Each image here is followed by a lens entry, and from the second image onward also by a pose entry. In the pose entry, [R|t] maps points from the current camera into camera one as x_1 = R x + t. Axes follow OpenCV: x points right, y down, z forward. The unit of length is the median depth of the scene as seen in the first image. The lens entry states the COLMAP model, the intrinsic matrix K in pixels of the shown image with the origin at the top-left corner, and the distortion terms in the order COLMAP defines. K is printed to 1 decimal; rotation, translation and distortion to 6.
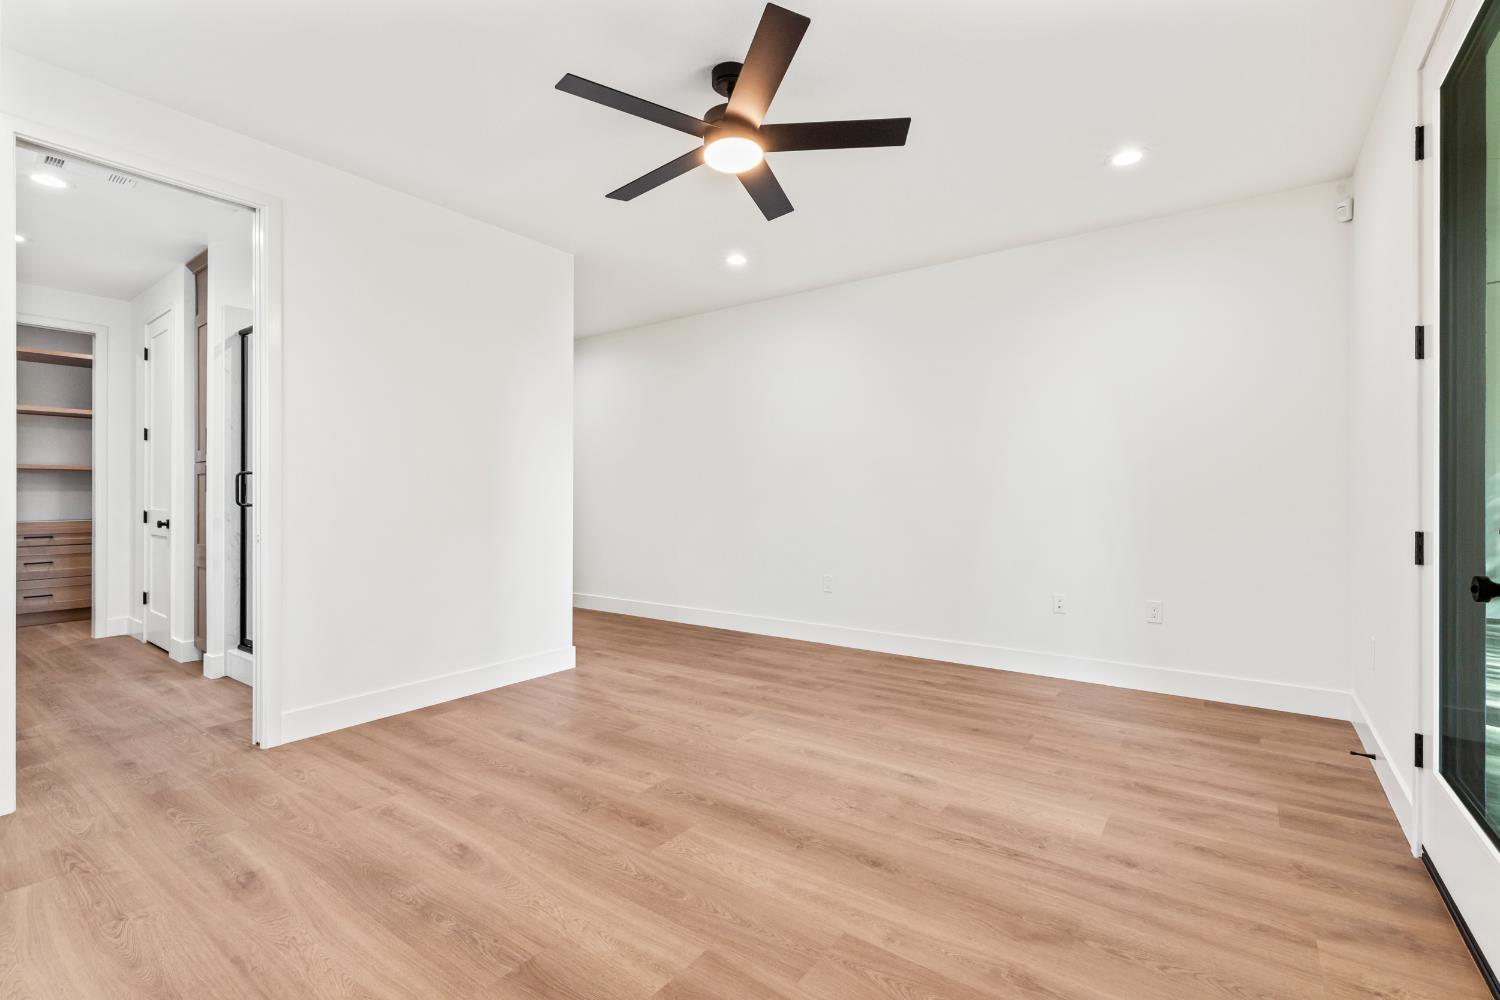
lens RADIAL K [[673.8, 0, 753.9], [0, 673.8, 496.4], [0, 0, 1]] dist [0.001180, 0.000366]
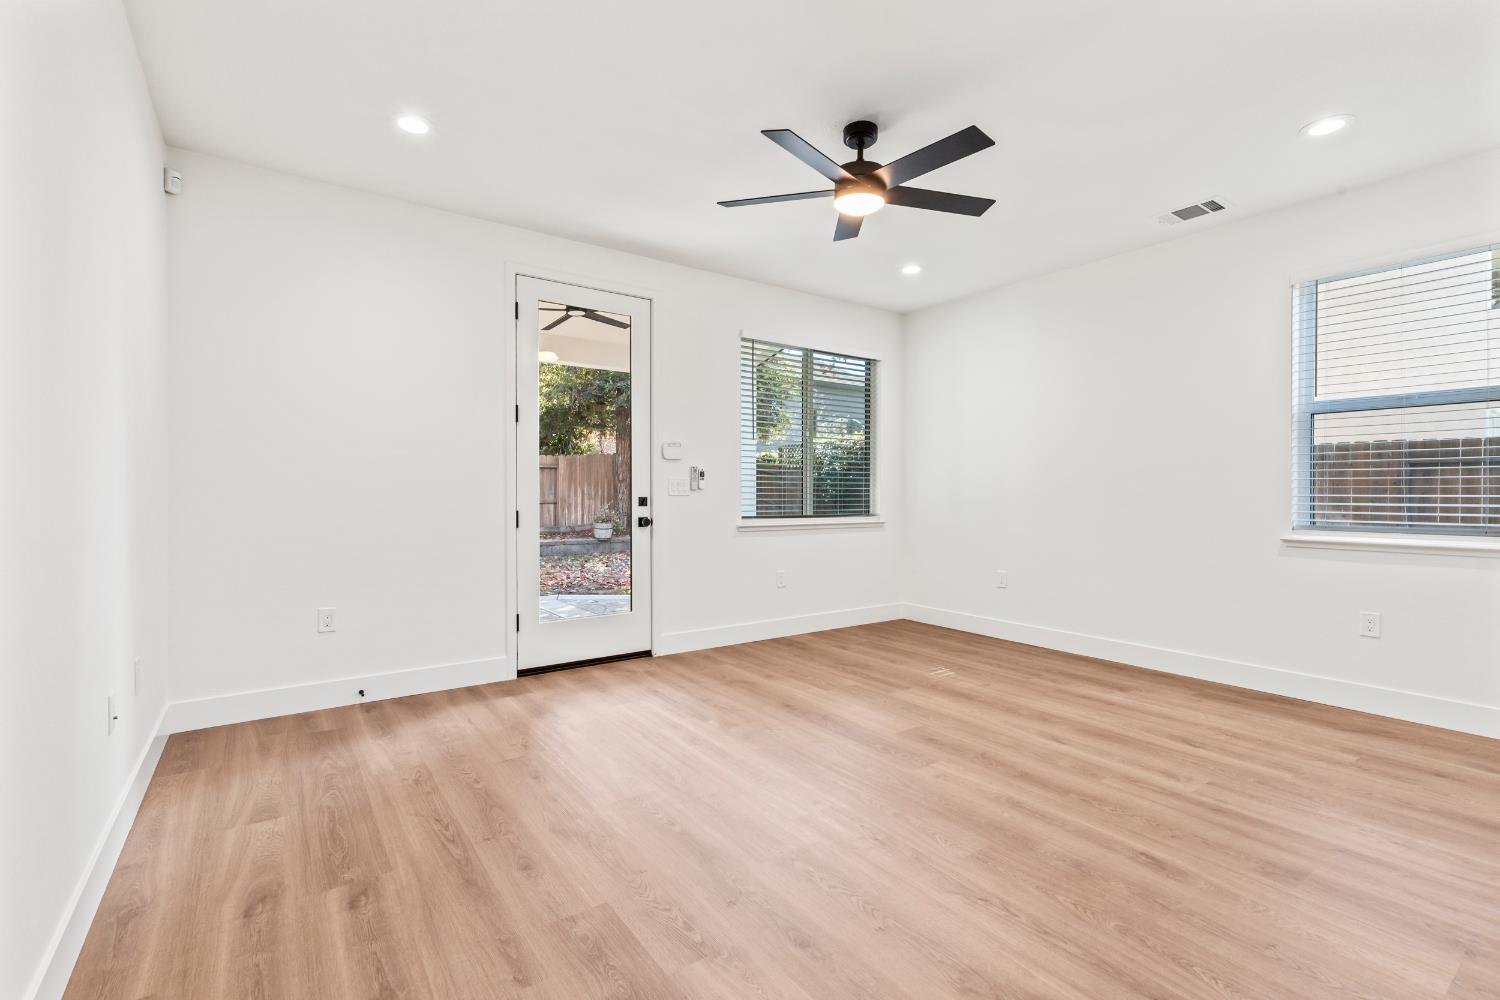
lens RADIAL K [[673.8, 0, 753.9], [0, 673.8, 496.4], [0, 0, 1]] dist [0.001180, 0.000366]
pose [[-0.948887, -0.002043, 0.315610, -0.200862], [-0.000505, 0.999988, 0.004952, 0.000889], [-0.315616, 0.004540, -0.948876, 1.898458]]
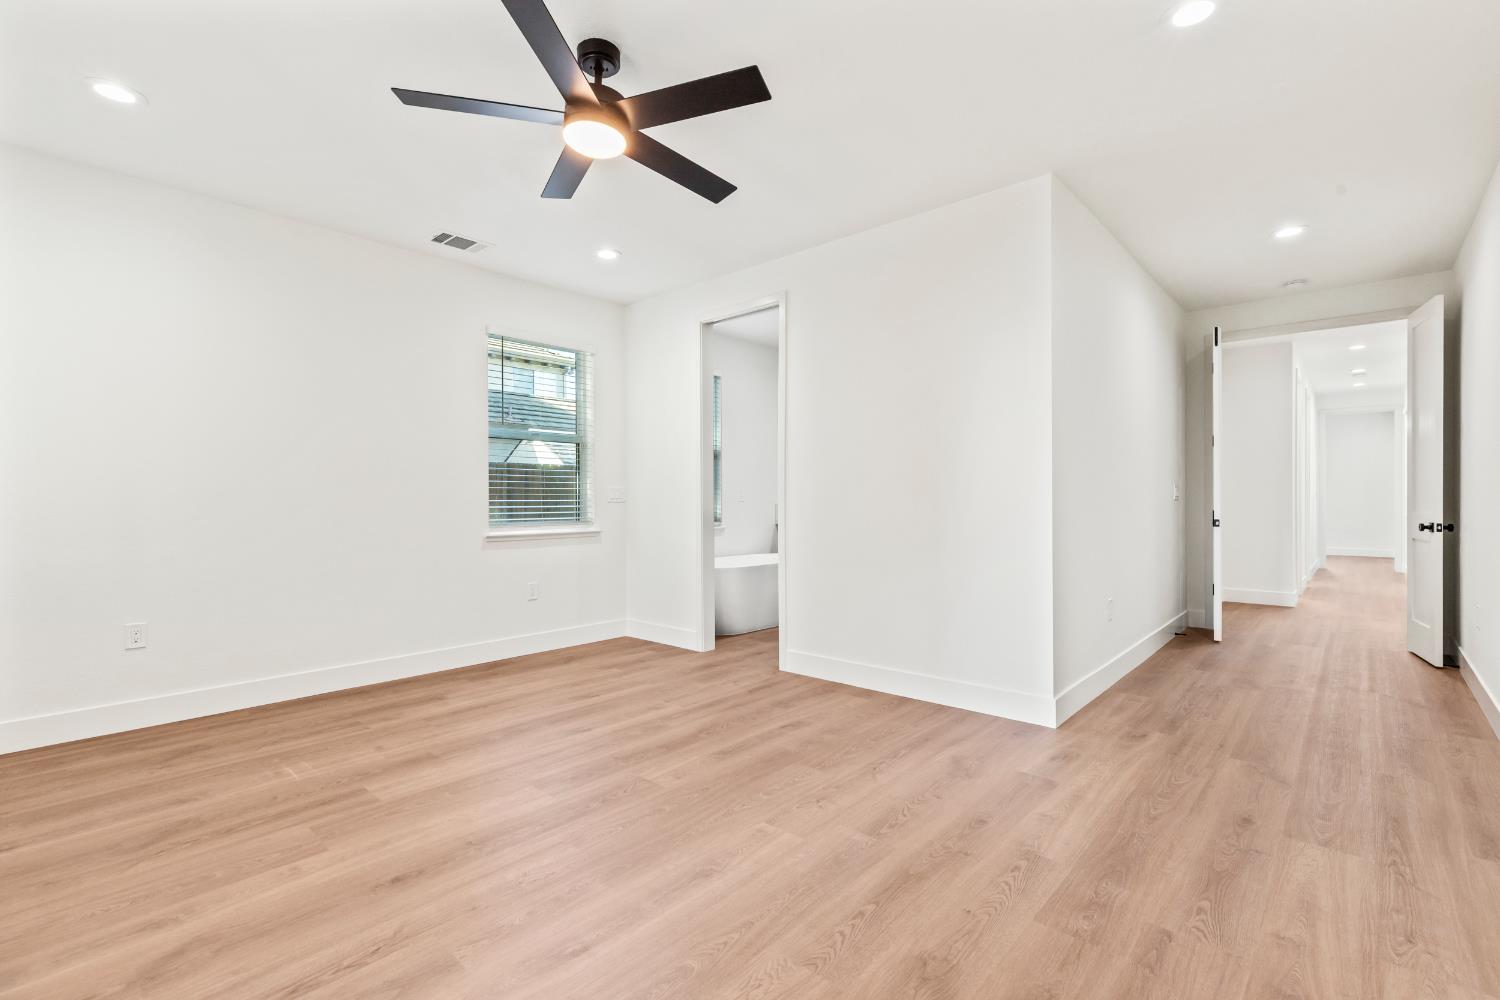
lens RADIAL K [[673.8, 0, 753.9], [0, 673.8, 496.4], [0, 0, 1]] dist [0.001180, 0.000366]
pose [[-0.101631, -0.002136, -0.994820, 0.777547], [0.001859, 0.999996, -0.002337, -0.000803], [0.994820, -0.002087, -0.101627, 1.145918]]
